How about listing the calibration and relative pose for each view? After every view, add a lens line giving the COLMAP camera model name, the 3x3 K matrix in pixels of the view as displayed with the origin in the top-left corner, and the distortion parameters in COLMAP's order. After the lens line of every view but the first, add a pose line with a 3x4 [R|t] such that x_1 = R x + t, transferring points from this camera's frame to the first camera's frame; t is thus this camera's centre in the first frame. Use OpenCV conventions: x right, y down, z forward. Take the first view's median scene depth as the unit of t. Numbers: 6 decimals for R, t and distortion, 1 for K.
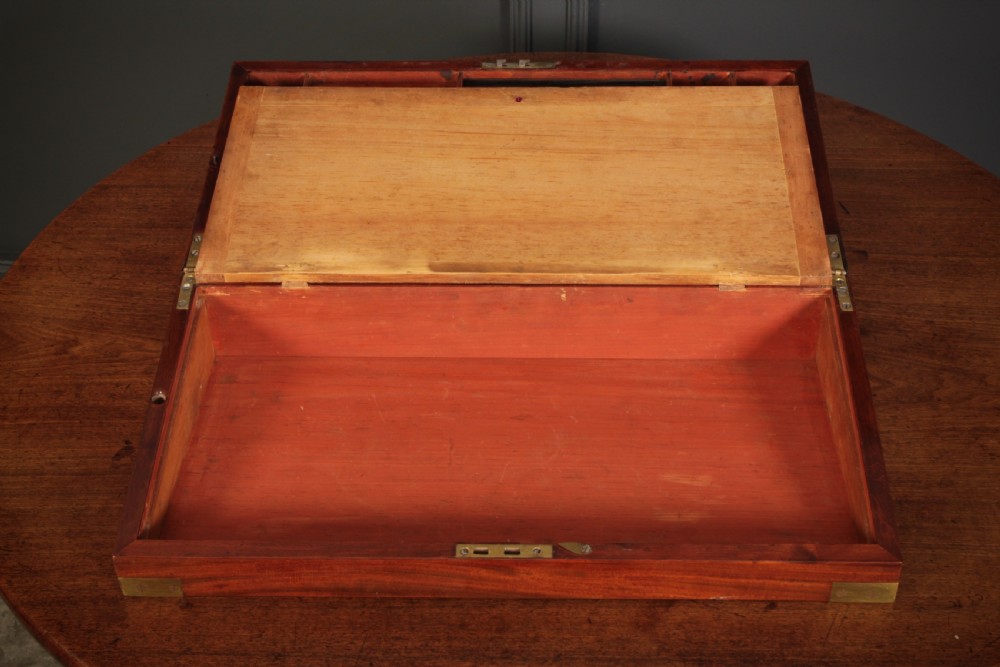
lens RADIAL K [[1358.2, 0, 497.8], [0, 1358.2, 290.5], [0, 0, 1]] dist [0.006292, 0.000000]
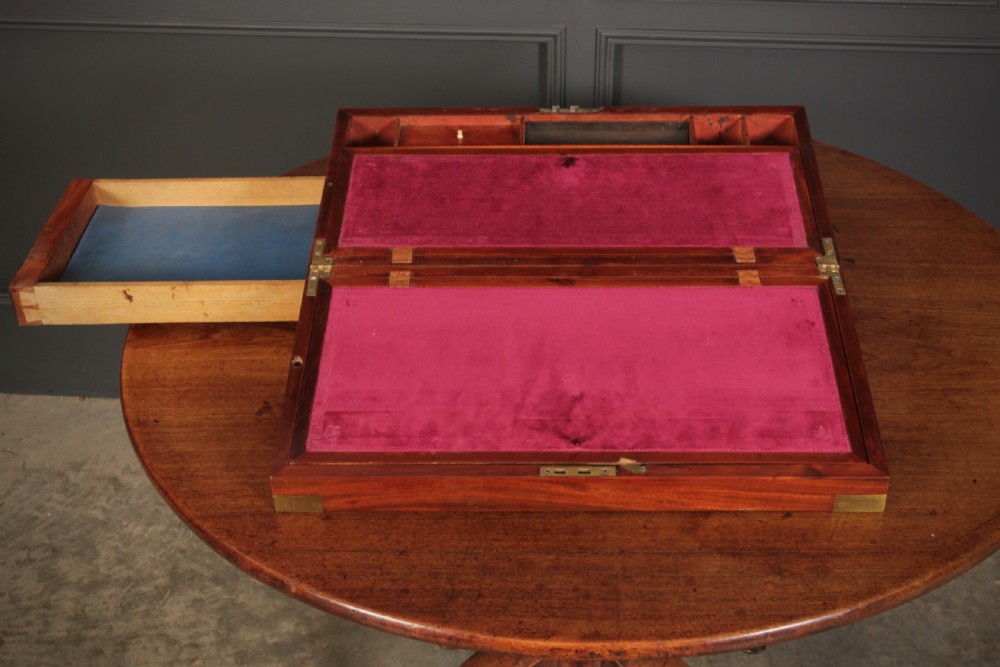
lens RADIAL K [[1274.1, 0, 502.5], [0, 1274.1, 289.0], [0, 0, 1]] dist [-0.007634, 0.000000]
pose [[0.999994, -0.002439, 0.002454, -0.057126], [0.002586, 0.998097, -0.061607, 0.078573], [-0.002299, 0.061613, 0.998097, -0.170413]]
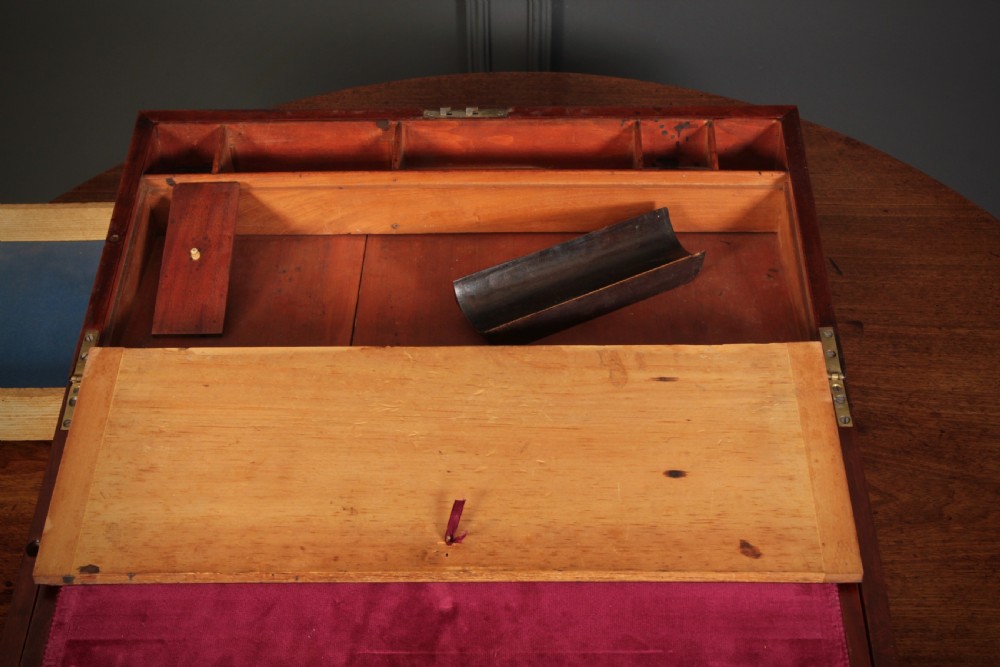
lens RADIAL K [[1317.5, 0, 494.2], [0, 1317.5, 298.1], [0, 0, 1]] dist [0.000470, 0.000000]
pose [[0.999862, -0.011445, 0.012002, 0.025648], [0.010762, 0.998400, 0.055507, -0.109308], [-0.012618, -0.055370, 0.998386, 0.172061]]
